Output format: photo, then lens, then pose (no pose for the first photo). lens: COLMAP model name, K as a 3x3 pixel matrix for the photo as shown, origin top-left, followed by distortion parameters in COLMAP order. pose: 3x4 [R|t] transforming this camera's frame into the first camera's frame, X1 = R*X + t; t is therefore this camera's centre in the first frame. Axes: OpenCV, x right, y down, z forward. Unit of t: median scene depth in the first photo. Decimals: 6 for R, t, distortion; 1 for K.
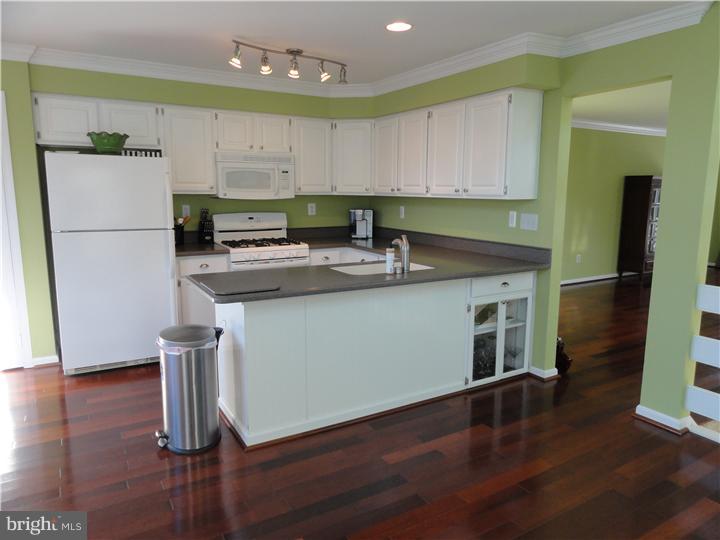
lens RADIAL K [[501.9, 0, 360.0], [0, 501.9, 270.0], [0, 0, 1]] dist [-0.002036, 0.007933]
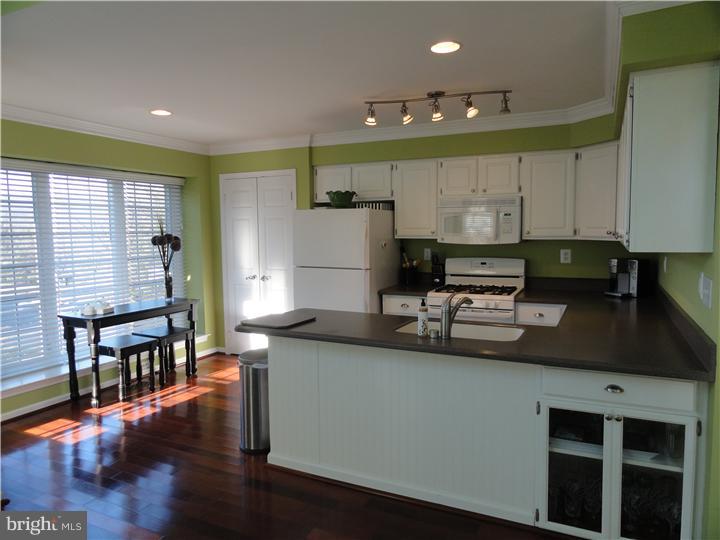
lens RADIAL K [[501.9, 0, 360.0], [0, 501.9, 270.0], [0, 0, 1]] dist [-0.002036, 0.007933]
pose [[0.553358, 0.056268, -0.831041, 0.551156], [-0.119101, 0.992809, -0.012084, -0.063496], [0.824384, 0.105665, 0.556080, 0.341467]]
